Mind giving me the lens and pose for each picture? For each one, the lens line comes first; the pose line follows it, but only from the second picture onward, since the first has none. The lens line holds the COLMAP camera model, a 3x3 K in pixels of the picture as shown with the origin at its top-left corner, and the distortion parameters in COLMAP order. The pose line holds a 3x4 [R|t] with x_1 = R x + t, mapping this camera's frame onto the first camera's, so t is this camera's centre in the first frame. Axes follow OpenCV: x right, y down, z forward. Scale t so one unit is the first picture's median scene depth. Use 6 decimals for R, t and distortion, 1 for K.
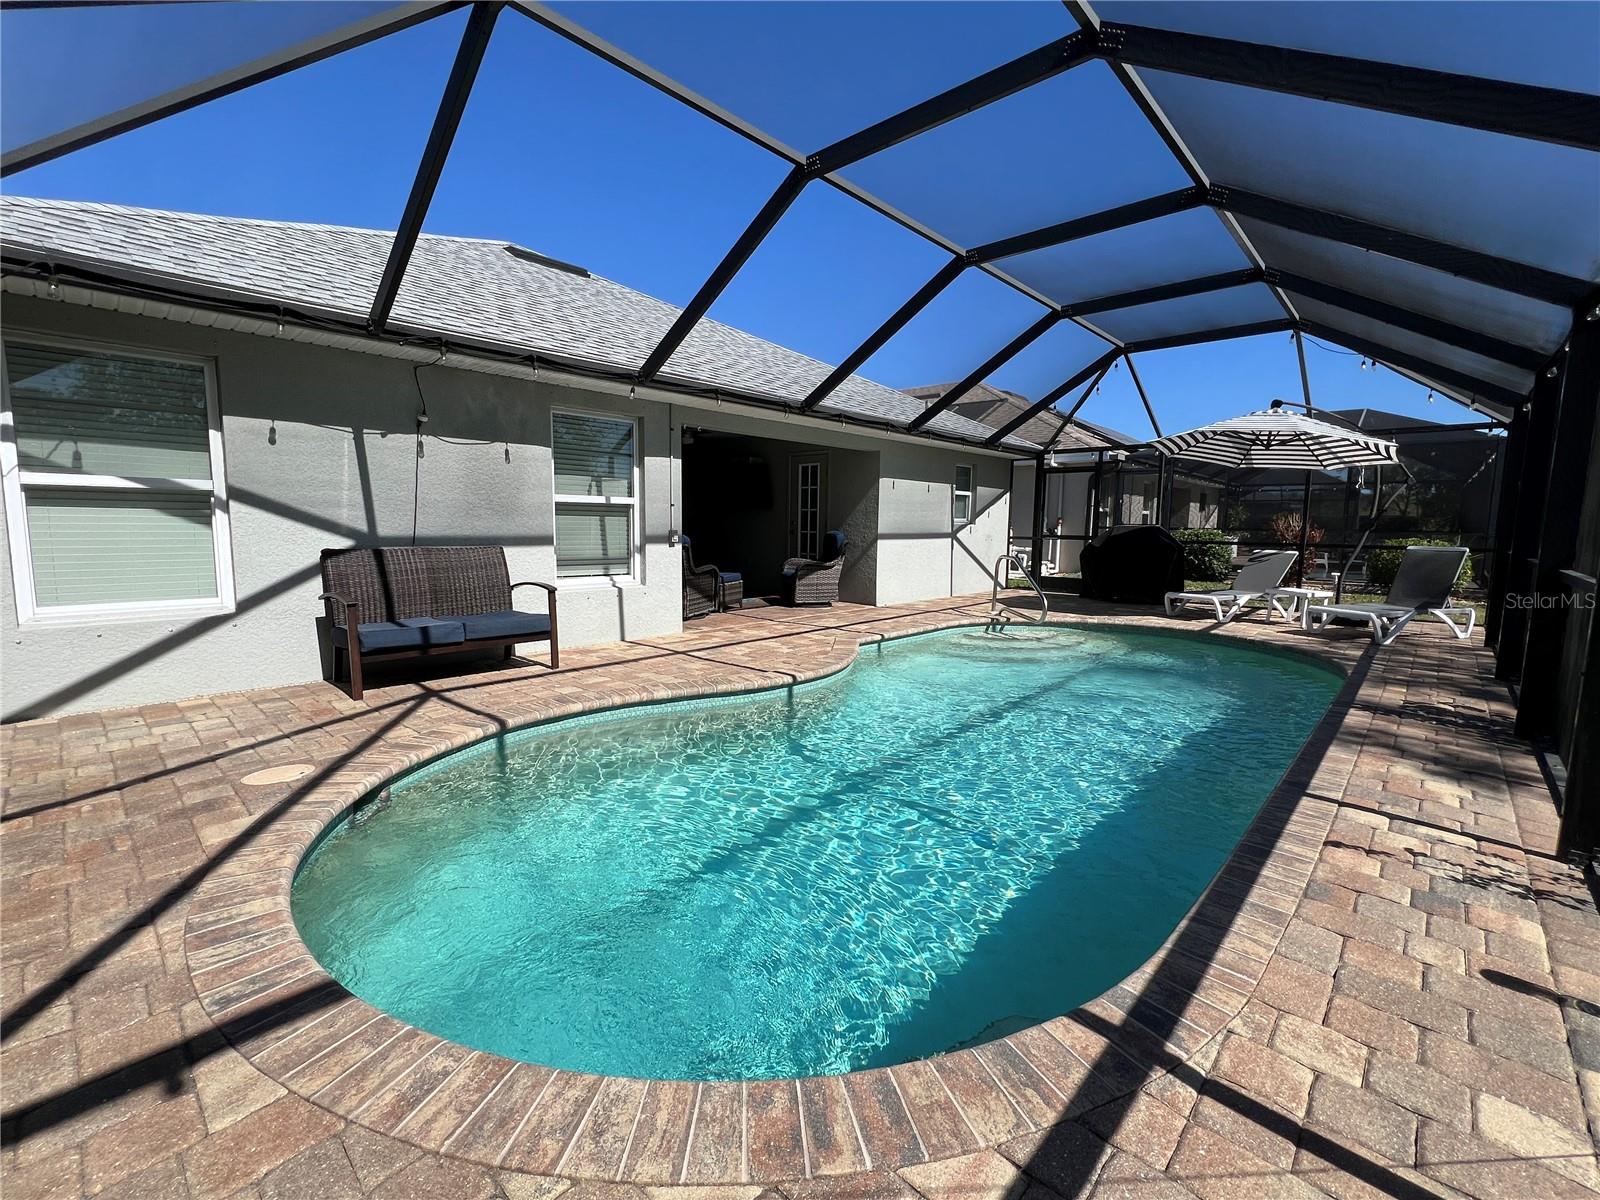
lens RADIAL K [[697.4, 0, 800.0], [0, 697.4, 600.0], [0, 0, 1]] dist [0.019528, 0.000030]
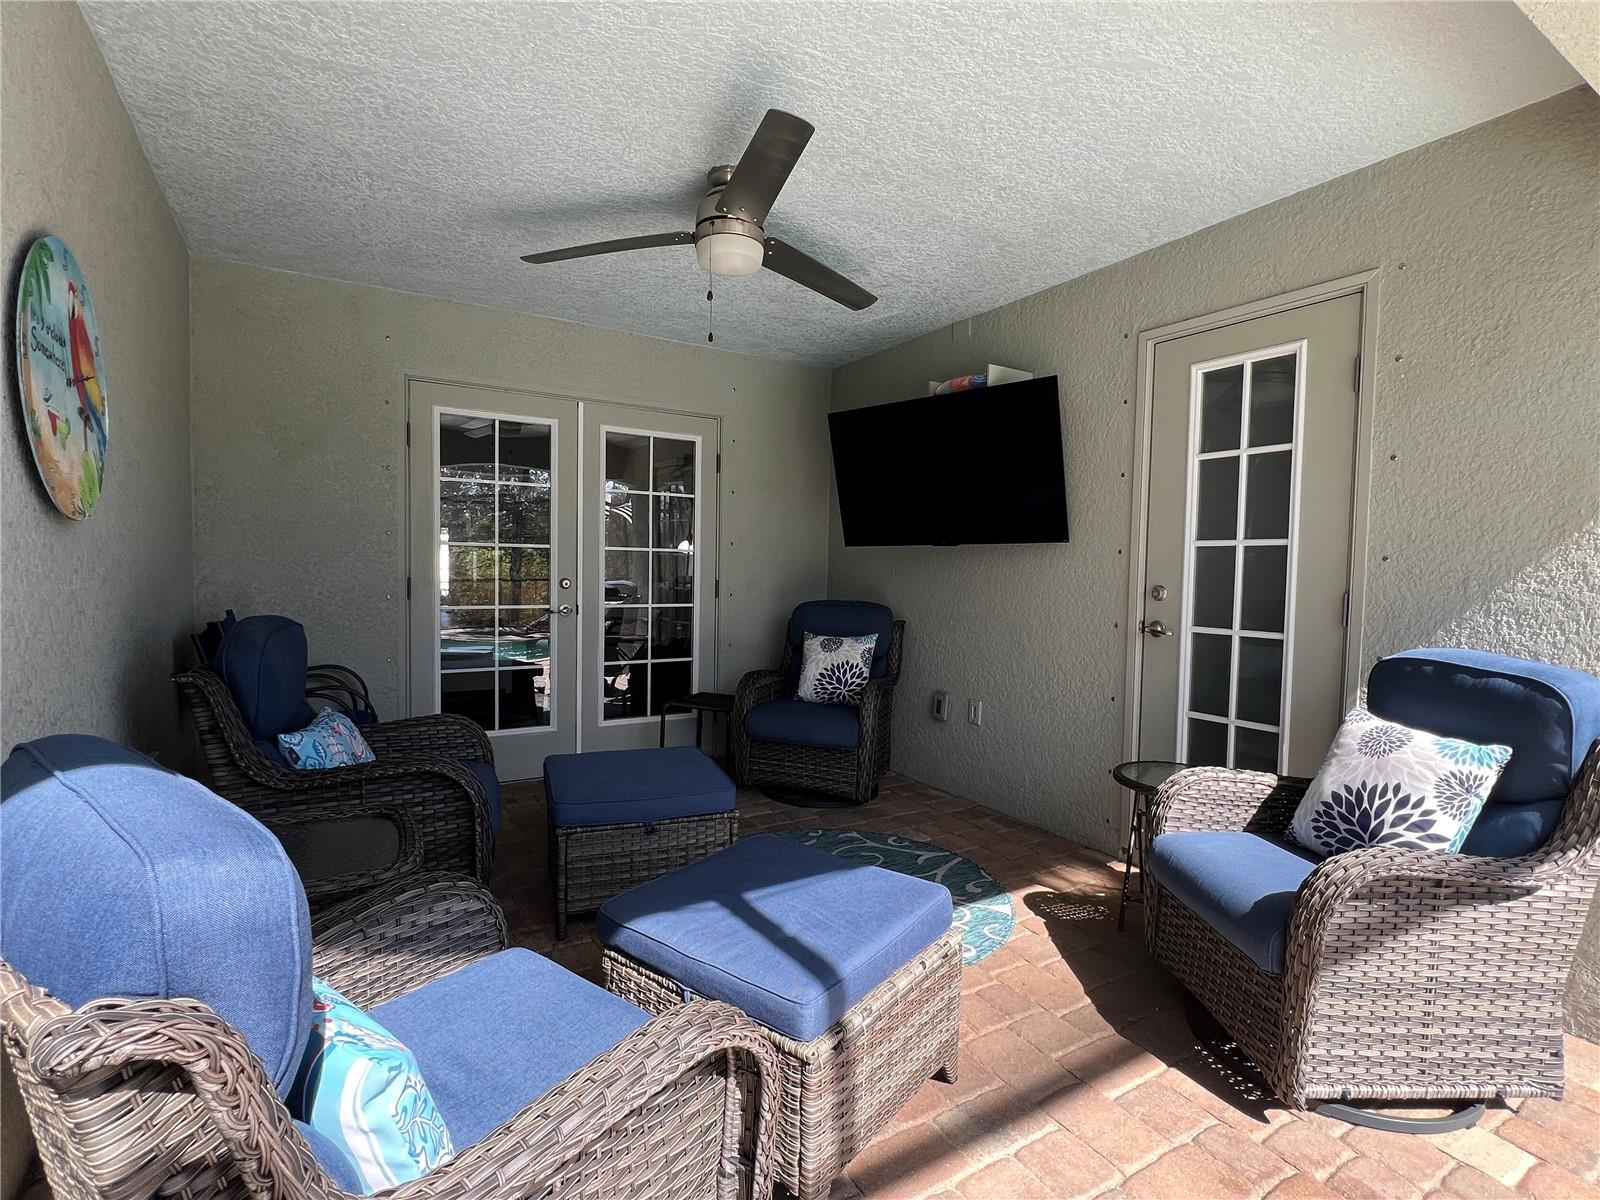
lens RADIAL K [[764.7, 0, 800.0], [0, 764.7, 600.0], [0, 0, 1]] dist [0.000589, 0.000129]
pose [[0.964251, 0.015860, -0.264517, -0.064743], [-0.037592, 0.996299, -0.077298, -0.083006], [0.262312, 0.084479, 0.961278, 0.707016]]
